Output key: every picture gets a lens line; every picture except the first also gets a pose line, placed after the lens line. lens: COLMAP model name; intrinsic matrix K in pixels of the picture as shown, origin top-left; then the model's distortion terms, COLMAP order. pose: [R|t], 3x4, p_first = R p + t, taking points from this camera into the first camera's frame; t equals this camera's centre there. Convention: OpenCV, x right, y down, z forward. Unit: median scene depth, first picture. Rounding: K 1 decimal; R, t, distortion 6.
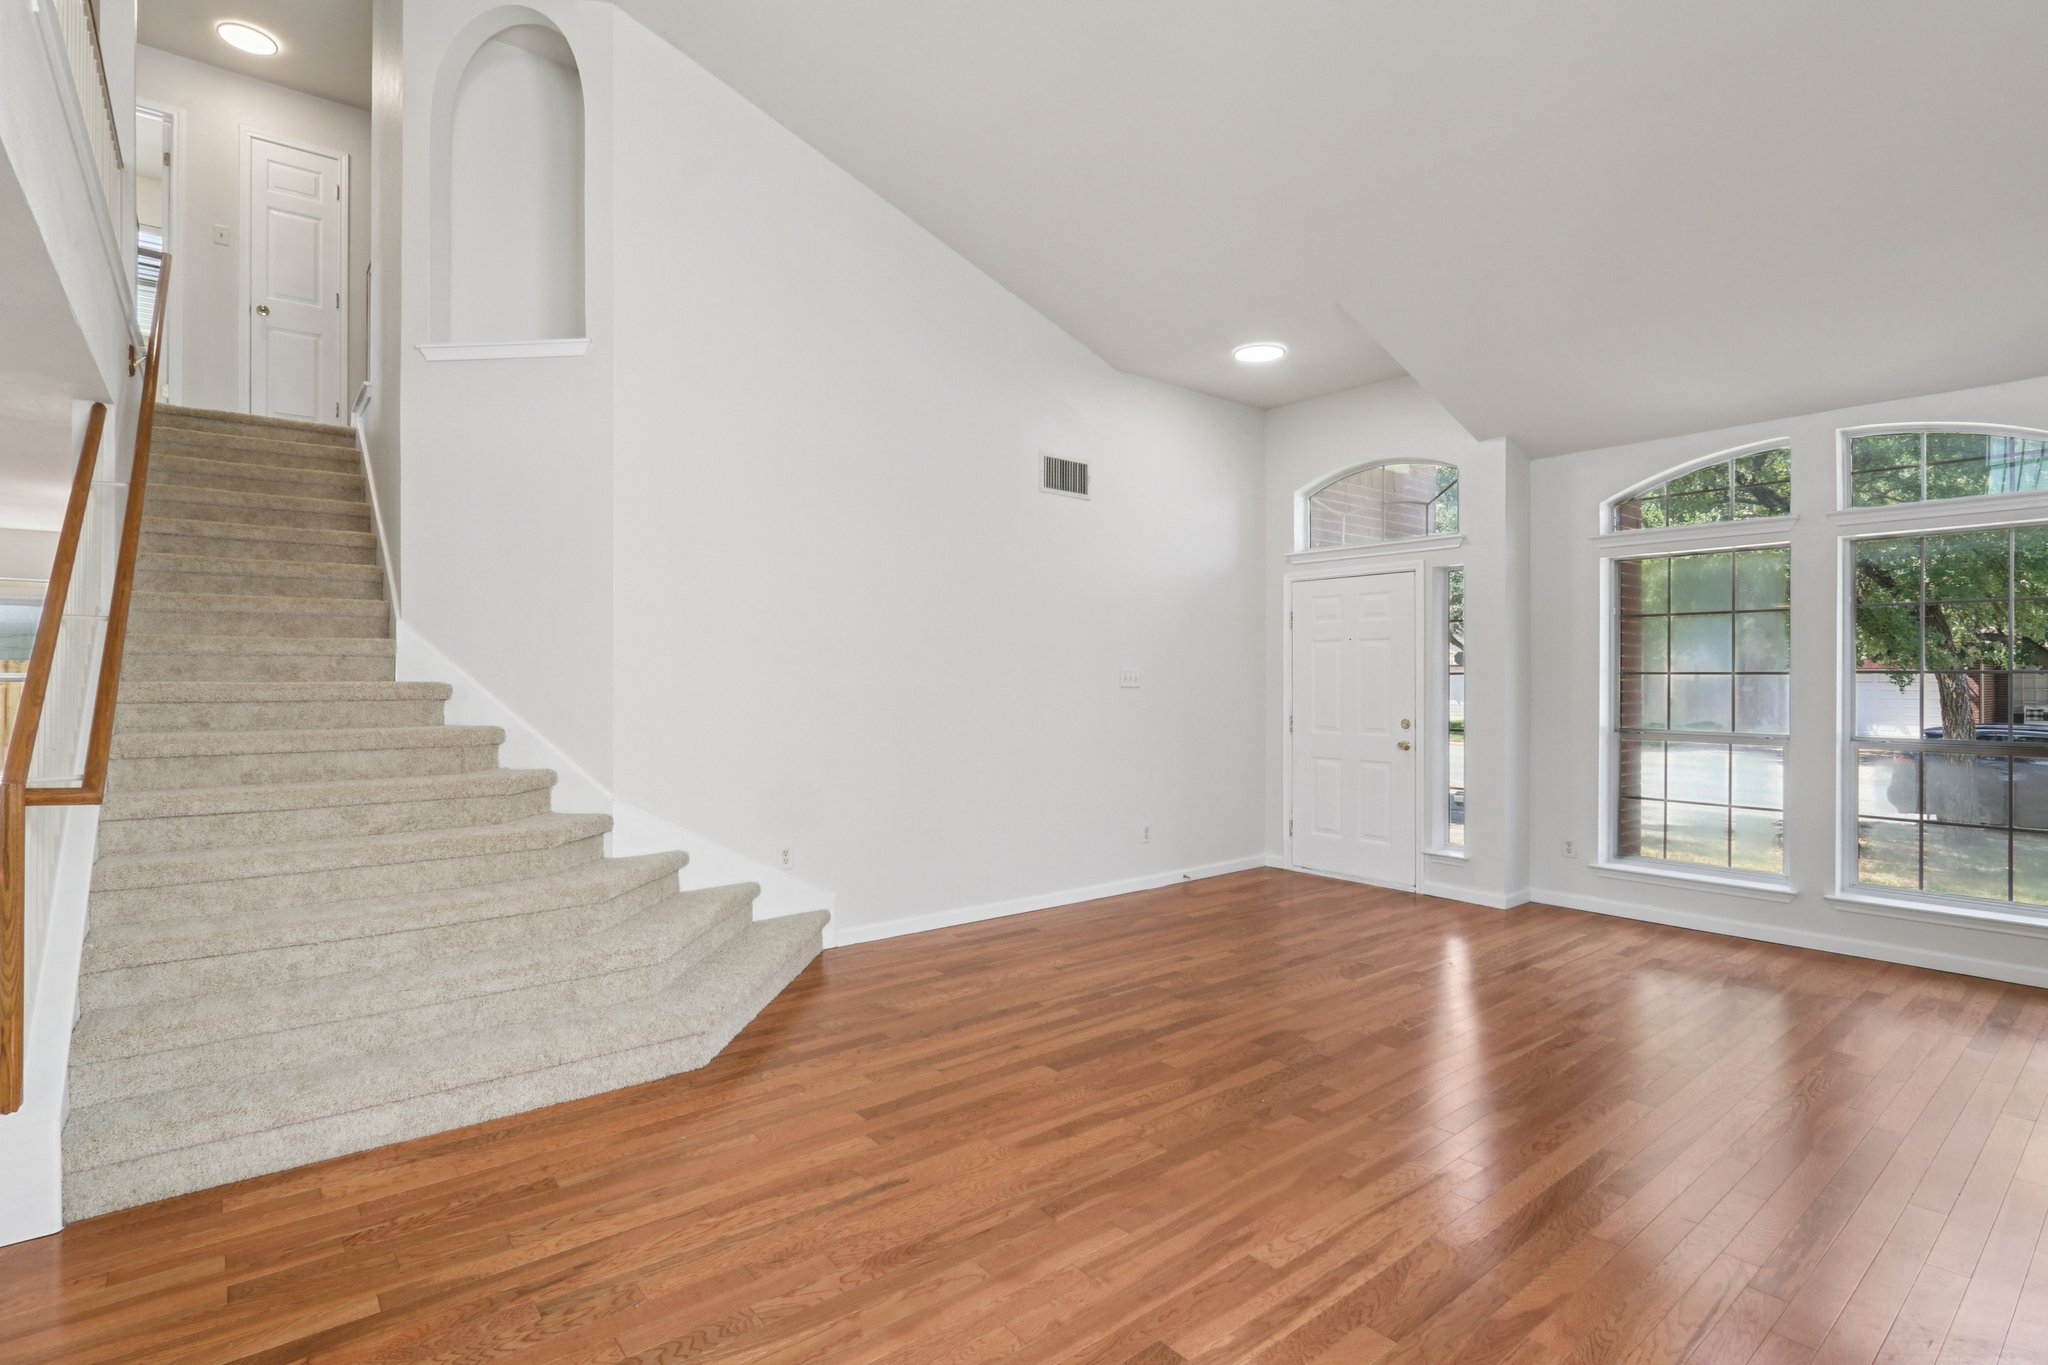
lens RADIAL K [[956.8, 0, 999.4], [0, 956.8, 604.2], [0, 0, 1]] dist [-0.017148, 0.005352]
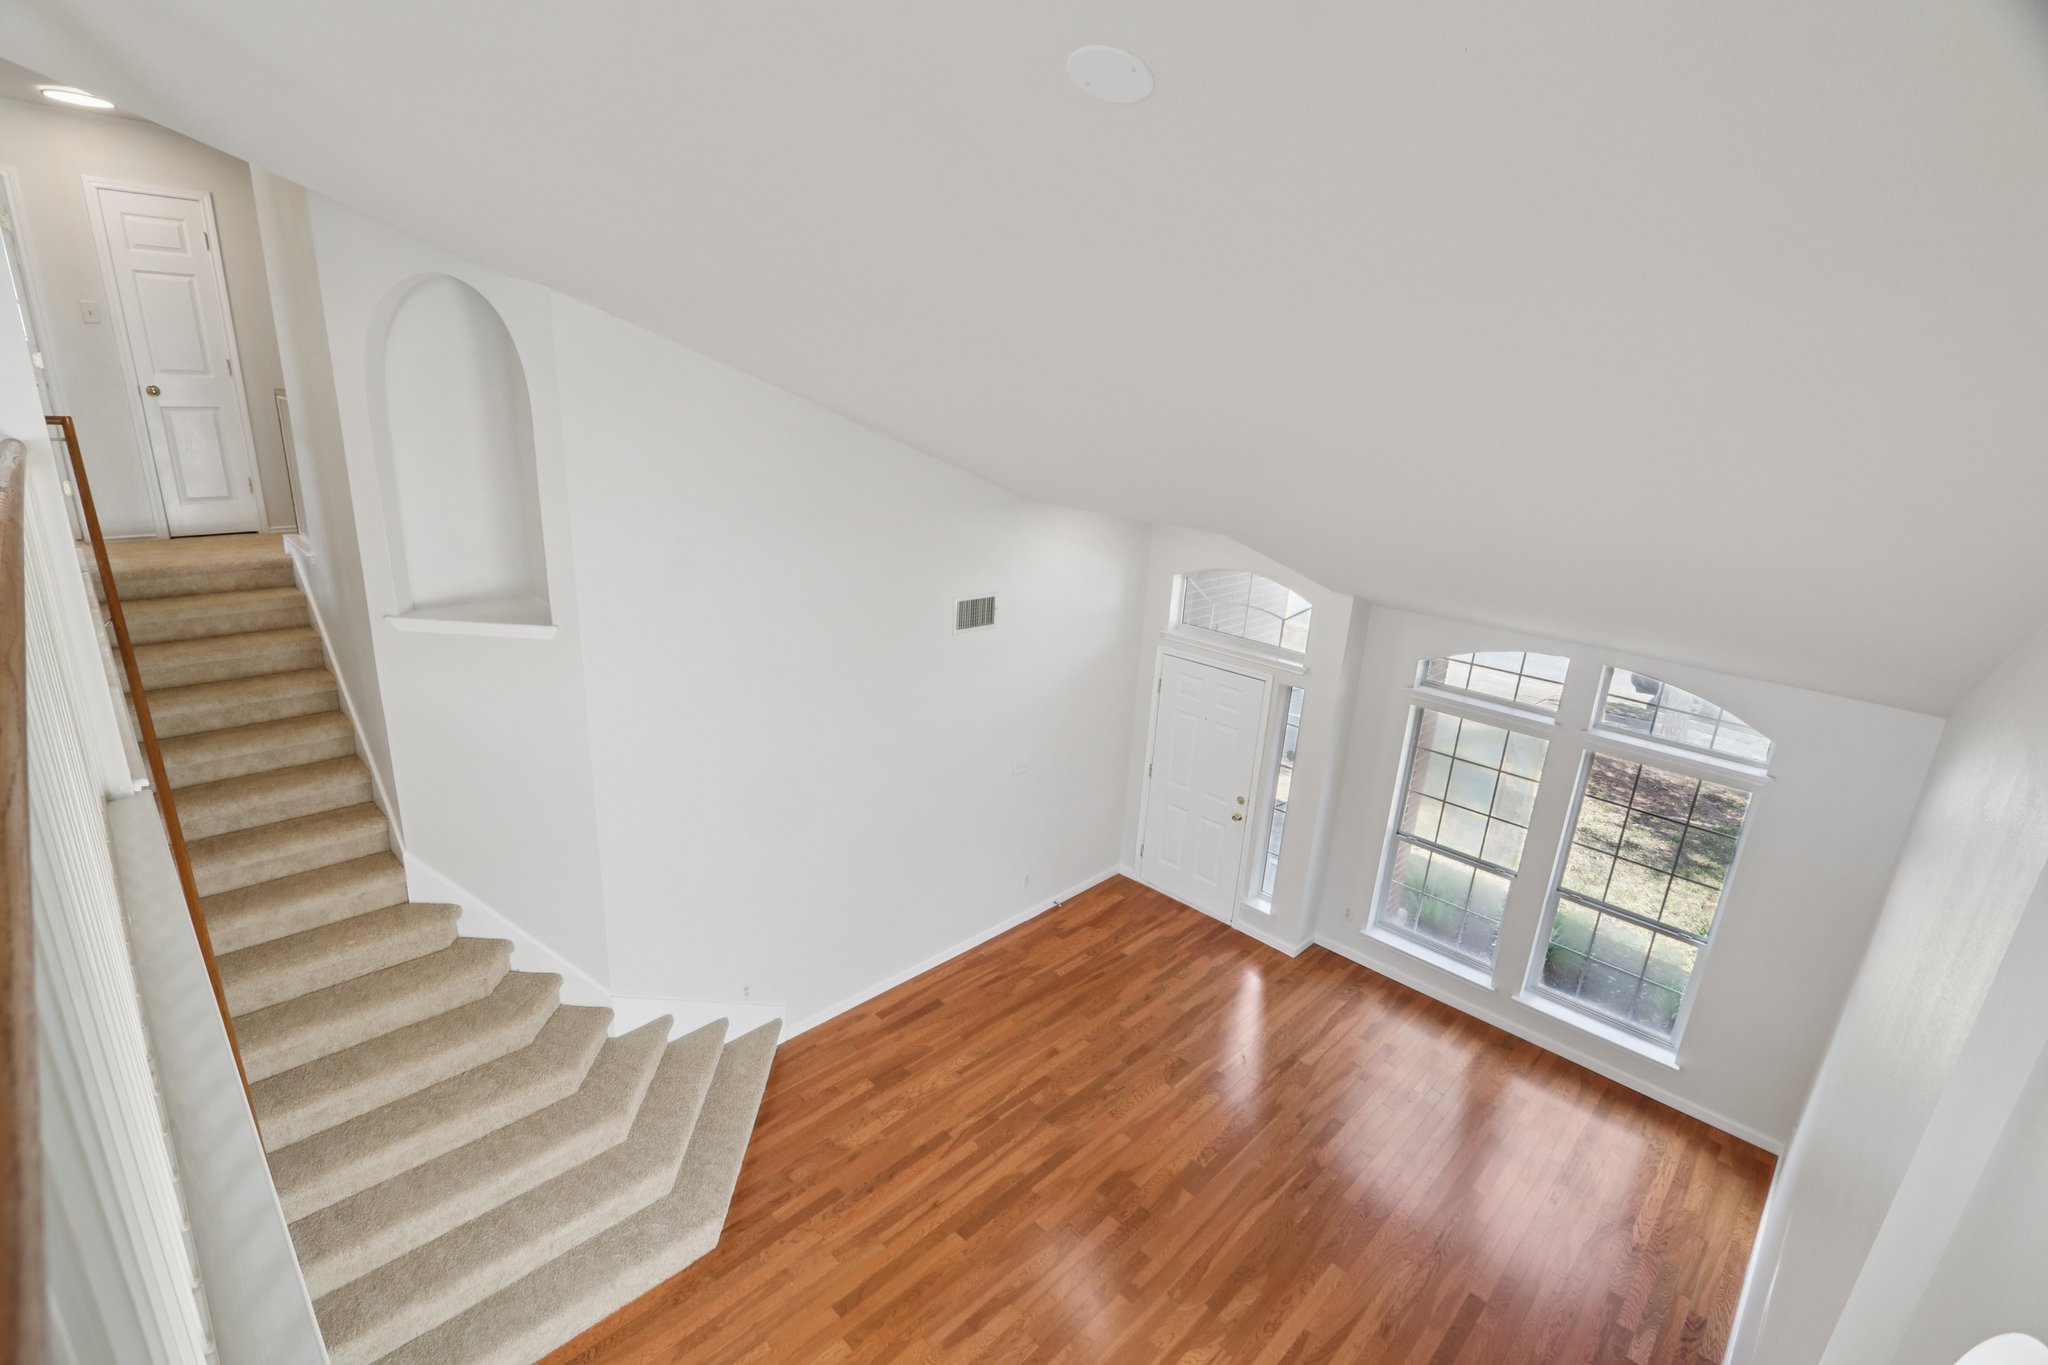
lens RADIAL K [[956.8, 0, 973.9], [0, 956.8, 578.5], [0, 0, 1]] dist [-0.017148, 0.005352]
pose [[0.993835, 0.018285, 0.109351, -0.075990], [-0.047815, 0.960554, 0.273952, -0.649057], [-0.100029, -0.277491, 0.955507, -0.081405]]
